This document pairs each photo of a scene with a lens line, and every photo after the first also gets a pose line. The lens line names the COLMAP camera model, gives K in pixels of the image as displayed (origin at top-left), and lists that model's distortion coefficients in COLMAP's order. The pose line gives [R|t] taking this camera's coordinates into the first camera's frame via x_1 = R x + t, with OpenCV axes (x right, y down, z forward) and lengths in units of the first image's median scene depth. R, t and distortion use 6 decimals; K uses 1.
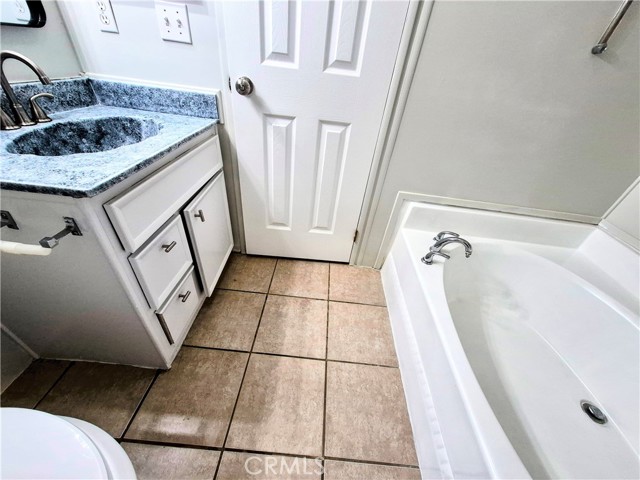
lens RADIAL K [[250.3, 0, 322.0], [0, 250.3, 240.0], [0, 0, 1]] dist [0.003389, -0.000152]
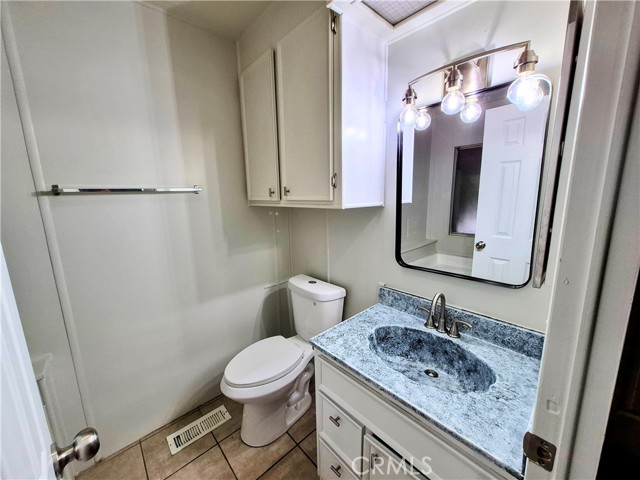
lens RADIAL K [[250.3, 0, 319.1], [0, 250.3, 239.3], [0, 0, 1]] dist [0.003389, -0.000152]
pose [[-0.711149, 0.040031, -0.701901, 0.251998], [-0.456699, 0.732735, 0.504506, -1.133809], [0.534503, 0.679336, -0.502802, 0.918569]]
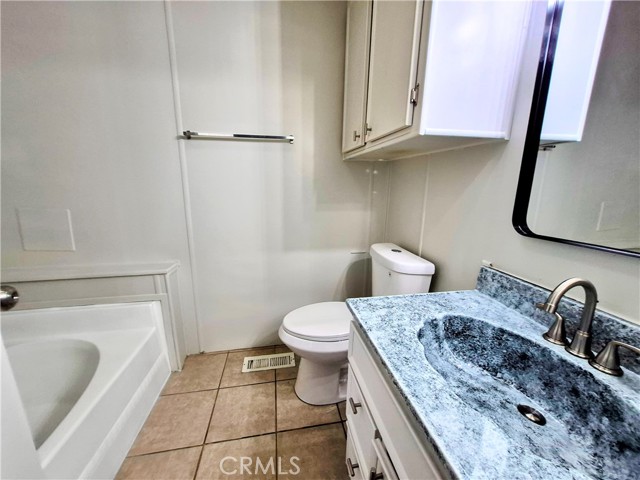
lens RADIAL K [[250.3, 0, 318.1], [0, 250.3, 238.7], [0, 0, 1]] dist [0.003389, -0.000152]
pose [[-0.970350, -0.062779, -0.233408, -0.204981], [-0.216547, 0.654772, 0.724142, -0.980580], [0.107368, 0.753215, -0.648953, 1.061738]]
